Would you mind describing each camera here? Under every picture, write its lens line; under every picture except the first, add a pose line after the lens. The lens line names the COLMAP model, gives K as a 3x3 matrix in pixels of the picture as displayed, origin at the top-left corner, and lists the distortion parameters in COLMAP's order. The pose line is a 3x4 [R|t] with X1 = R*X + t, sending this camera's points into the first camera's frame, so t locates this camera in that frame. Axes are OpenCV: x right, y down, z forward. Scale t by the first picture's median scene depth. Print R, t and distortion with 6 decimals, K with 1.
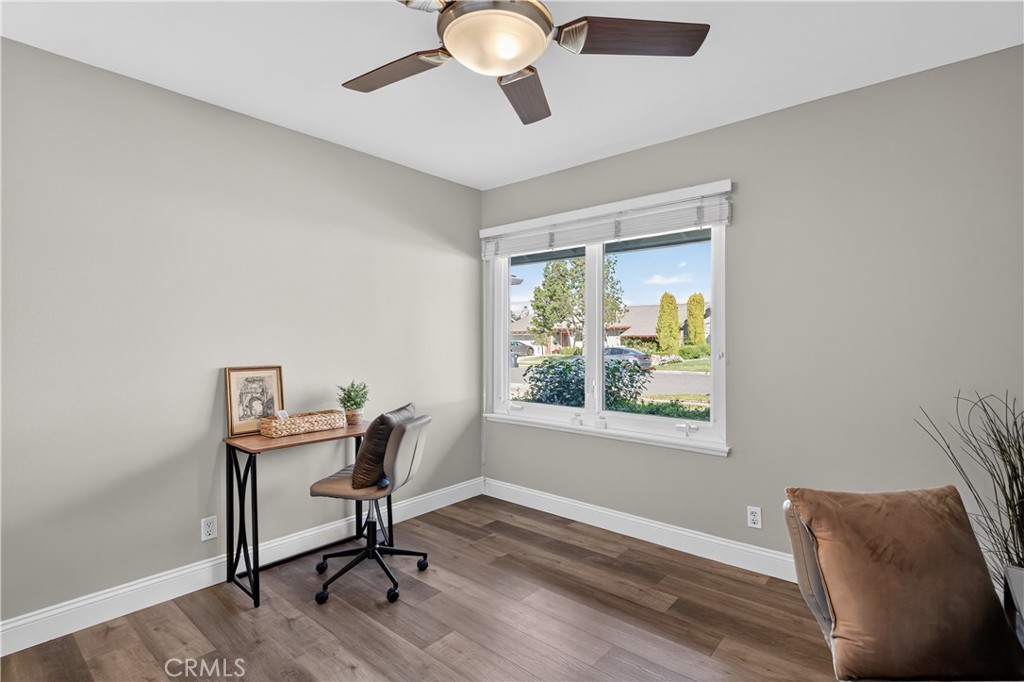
lens RADIAL K [[490.5, 0, 512.0], [0, 490.5, 341.0], [0, 0, 1]] dist [0.000231, -0.000002]
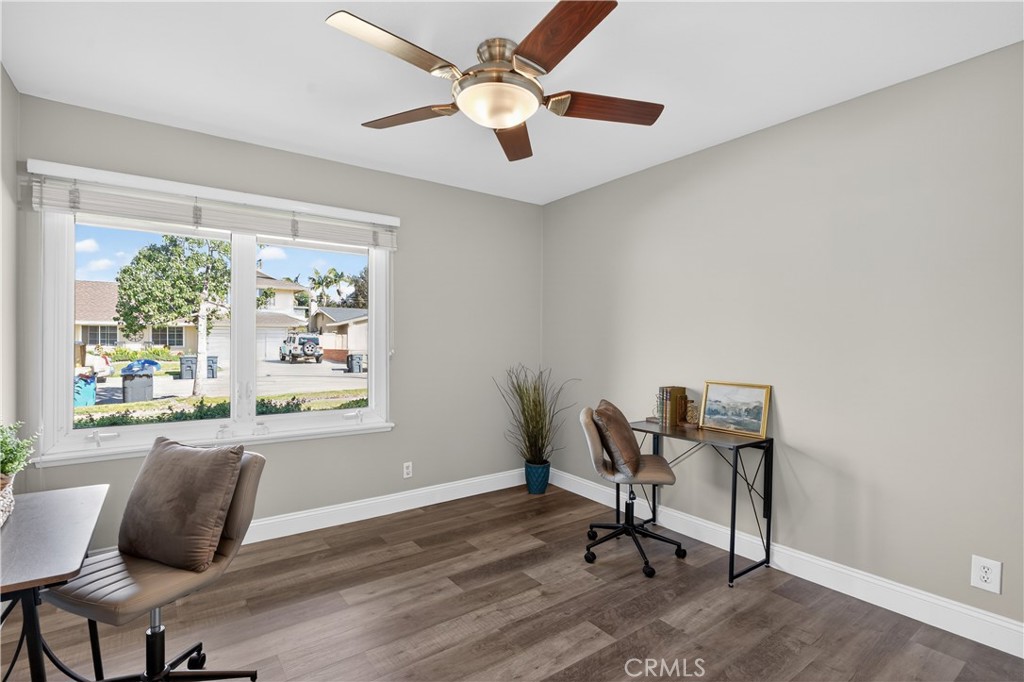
lens RADIAL K [[475.8, 0, 512.0], [0, 475.8, 341.0], [0, 0, 1]] dist [0.000608, -0.000077]
pose [[0.239060, 0.000493, 0.971005, -0.702418], [-0.003830, 0.999993, 0.000435, -0.002545], [-0.970997, -0.003823, 0.239060, 0.388463]]
